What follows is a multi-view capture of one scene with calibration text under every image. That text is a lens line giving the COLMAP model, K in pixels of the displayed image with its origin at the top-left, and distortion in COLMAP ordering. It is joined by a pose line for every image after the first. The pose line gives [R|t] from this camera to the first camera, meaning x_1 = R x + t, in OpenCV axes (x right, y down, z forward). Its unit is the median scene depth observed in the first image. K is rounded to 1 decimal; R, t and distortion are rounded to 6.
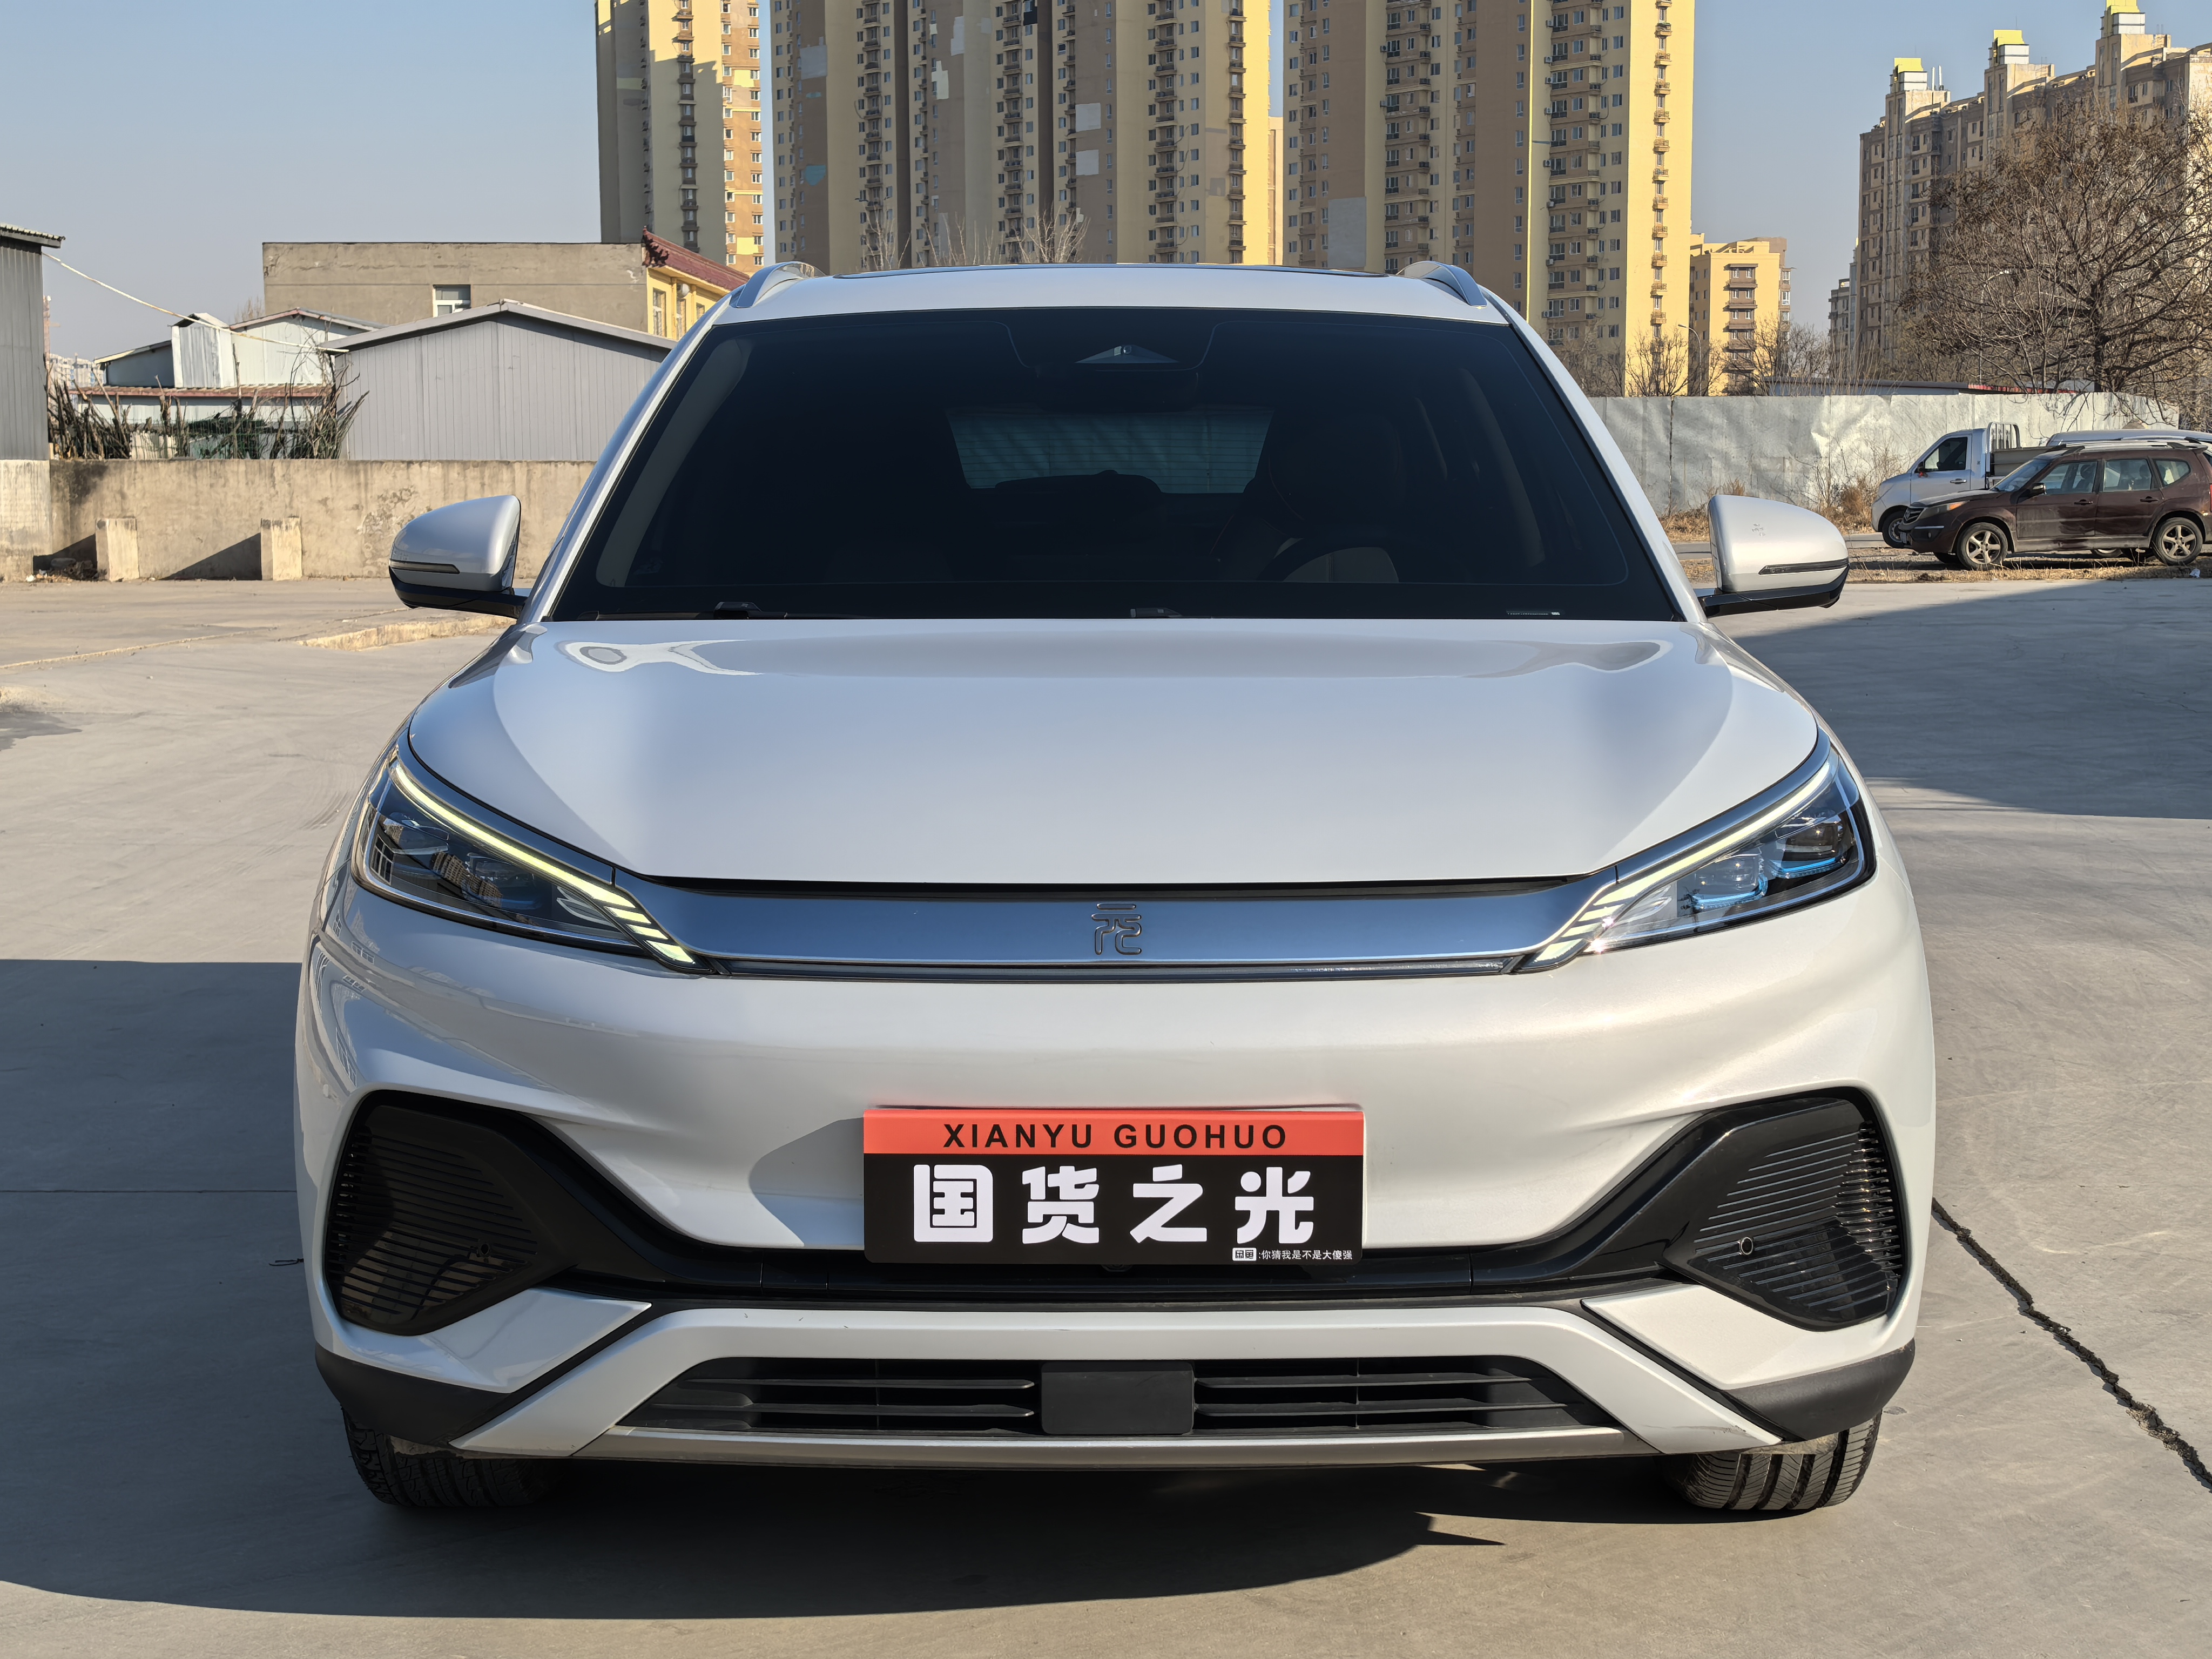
lens RADIAL K [[3511.3, 0, 1115.1], [0, 3511.3, 825.6], [0, 0, 1]] dist [0.345856, -1.527134]
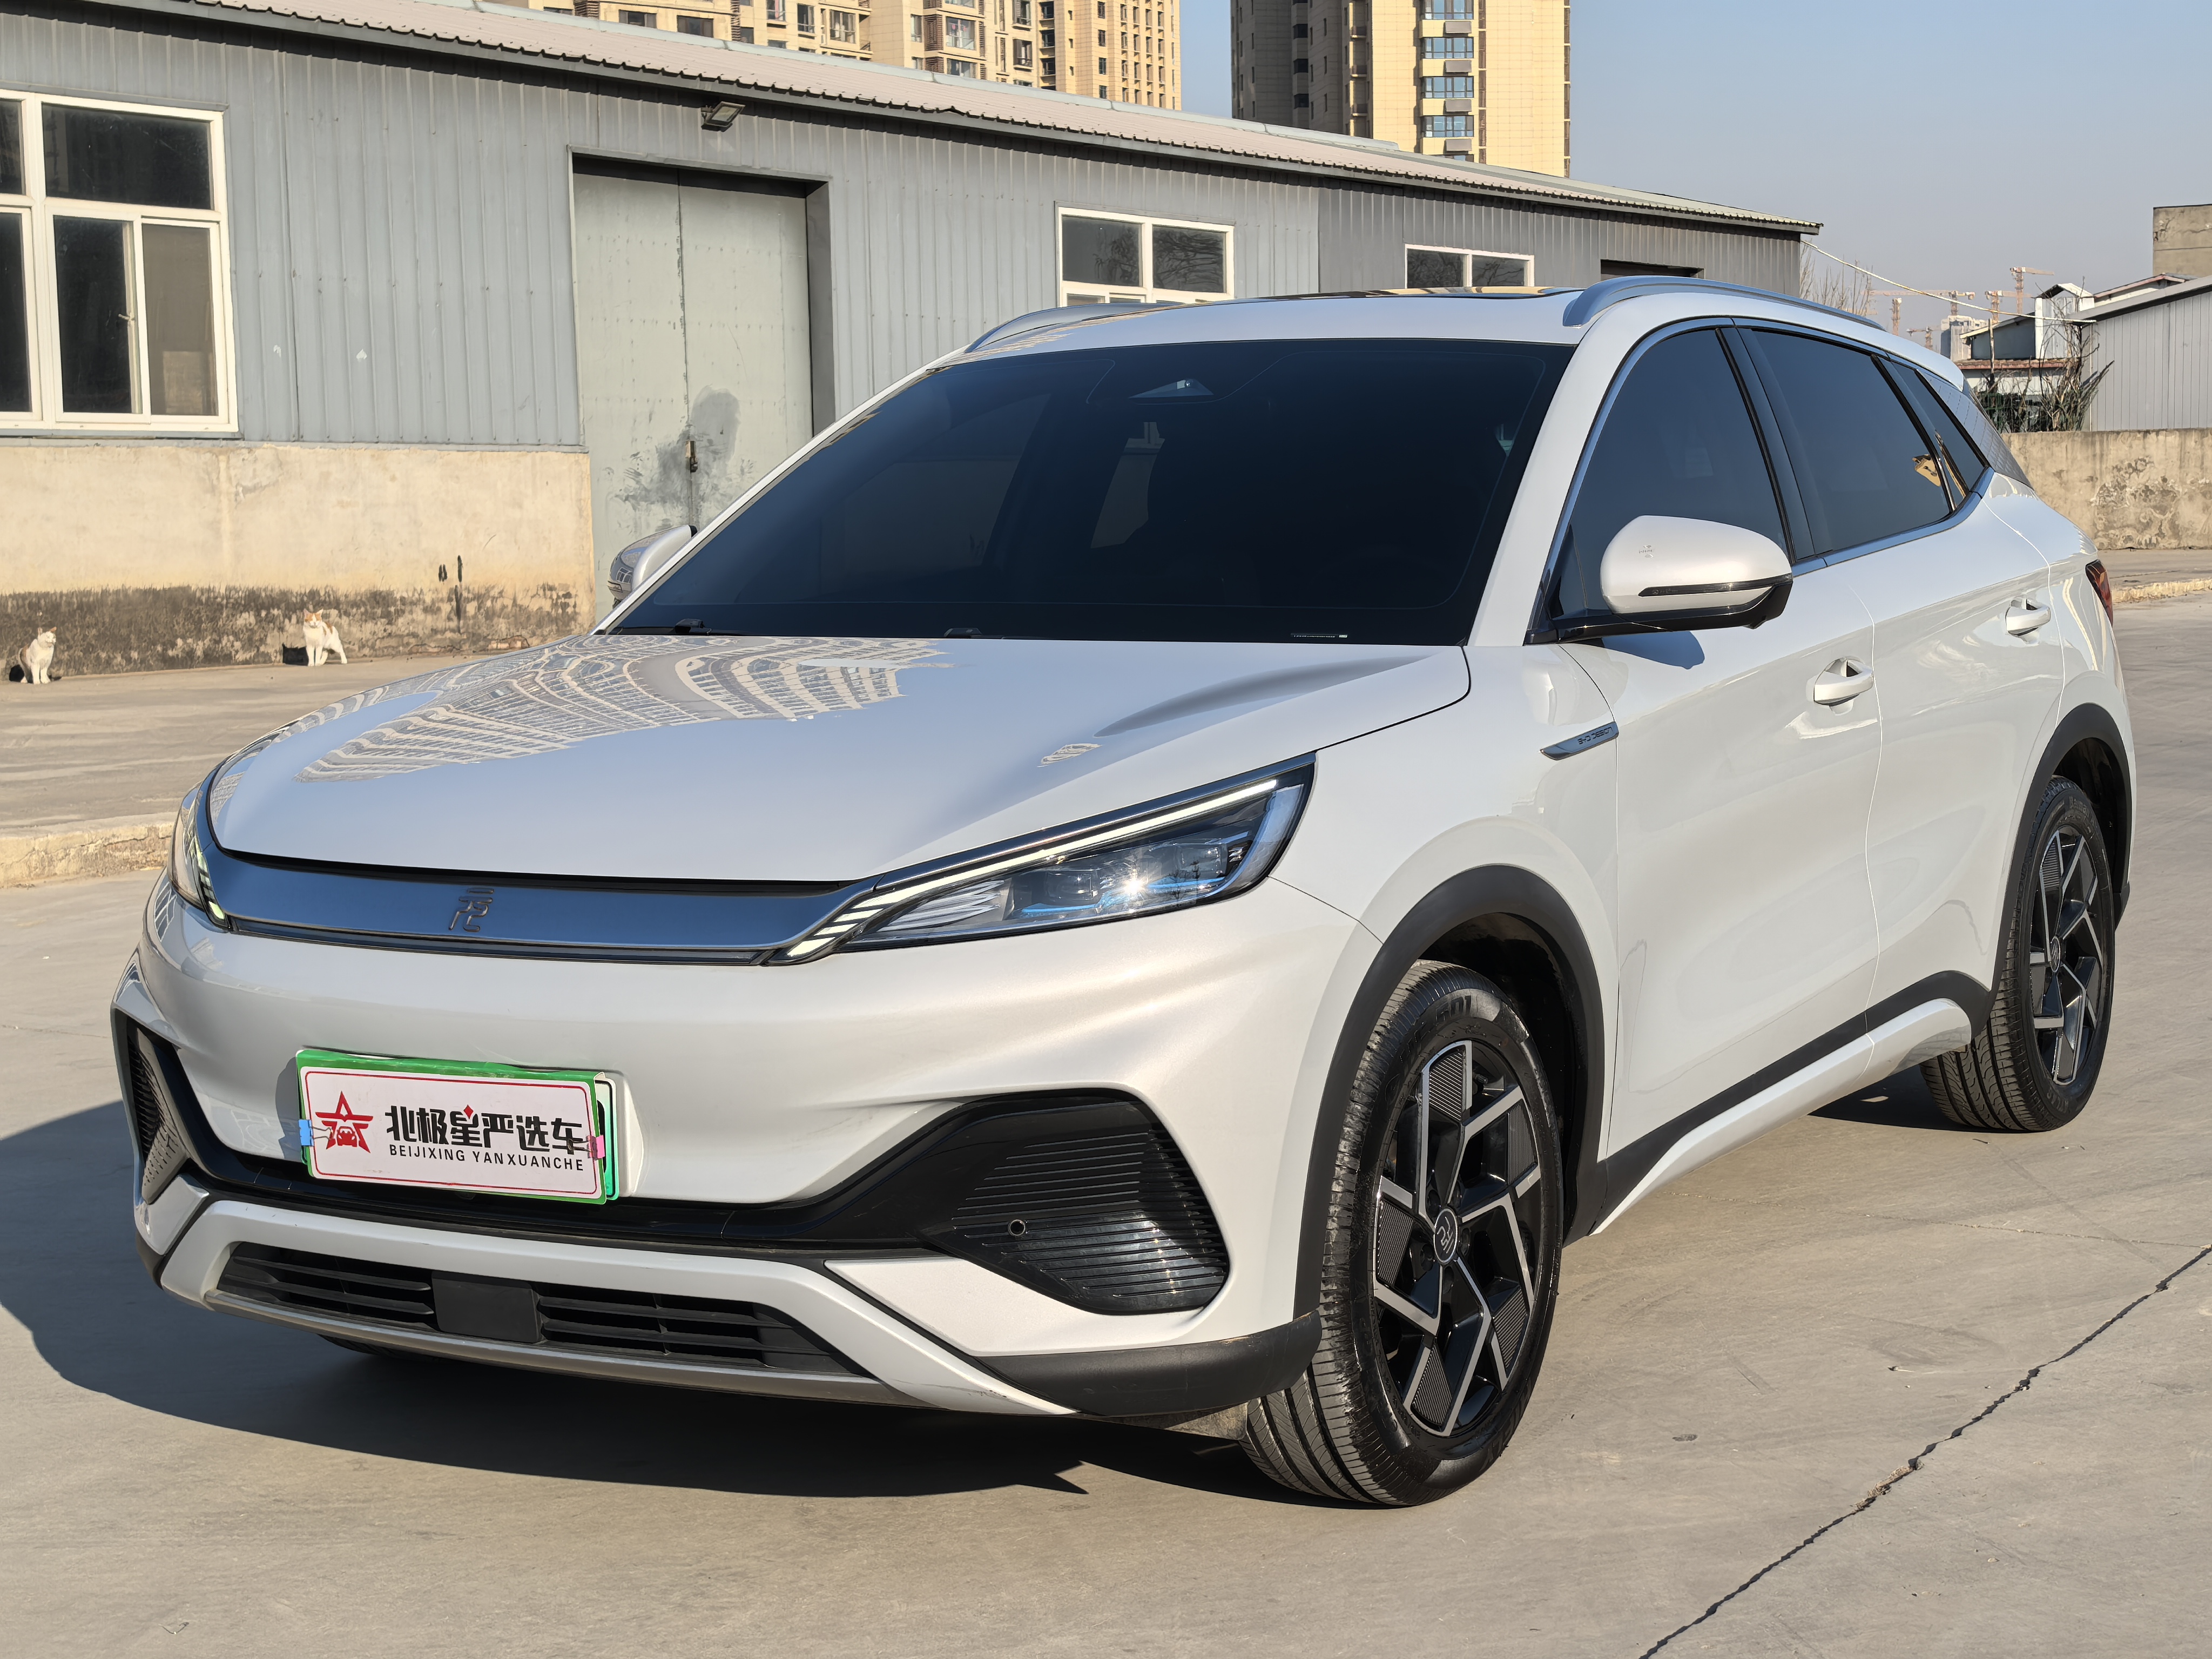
lens RADIAL K [[3509.2, 0, 1145.5], [0, 3509.2, 847.4], [0, 0, 1]] dist [0.345502, -1.498166]
pose [[0.862263, 0.039907, -0.504886, 0.563466], [-0.032163, 0.999193, 0.024049, -0.019118], [0.505438, -0.004498, 0.862851, 0.065196]]
